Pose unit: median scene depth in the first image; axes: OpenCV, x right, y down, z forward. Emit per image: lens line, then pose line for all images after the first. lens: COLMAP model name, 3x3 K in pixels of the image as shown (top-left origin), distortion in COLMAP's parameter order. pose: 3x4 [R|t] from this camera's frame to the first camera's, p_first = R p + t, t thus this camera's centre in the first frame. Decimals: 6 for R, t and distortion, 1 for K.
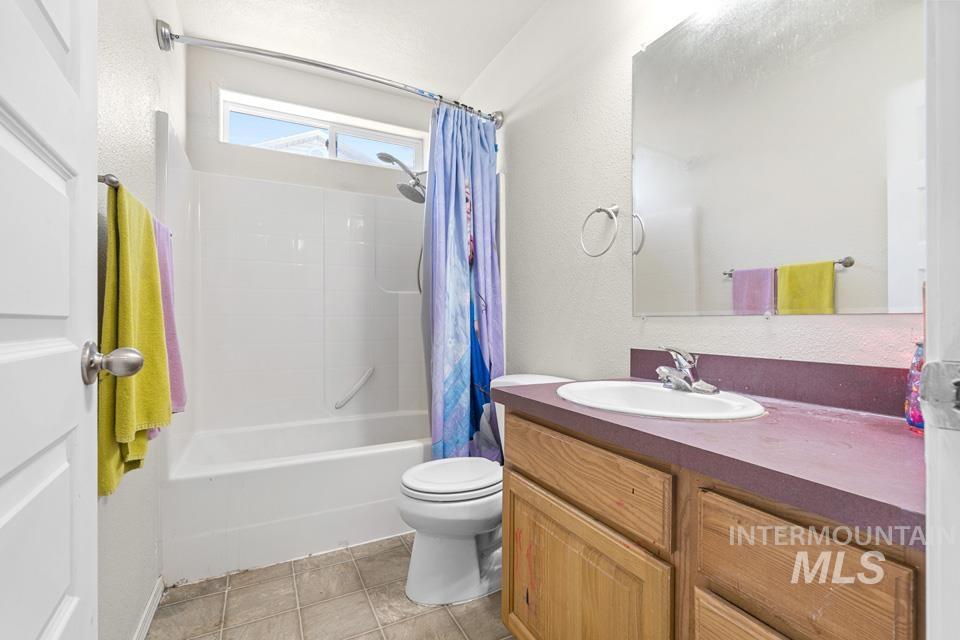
lens RADIAL K [[433.6, 0, 479.8], [0, 433.6, 321.7], [0, 0, 1]] dist [-0.001126, 0.000467]
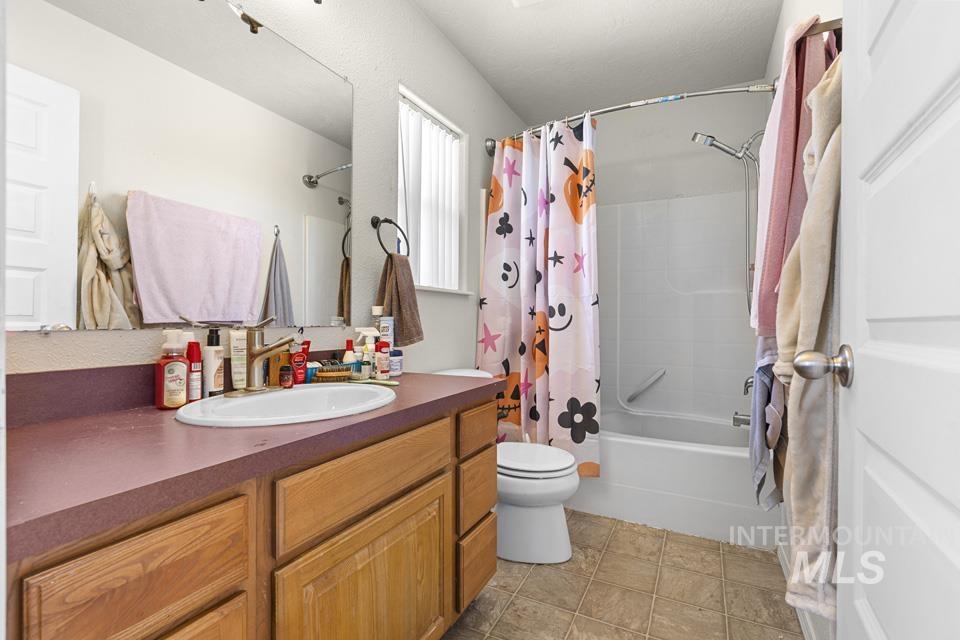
lens RADIAL K [[433.6, 0, 479.8], [0, 433.6, 321.7], [0, 0, 1]] dist [-0.001126, 0.000467]
pose [[-0.590563, 0.009947, 0.806930, -0.916071], [0.003926, 0.999948, -0.009453, 0.002174], [-0.806982, -0.002414, -0.590571, 1.757678]]
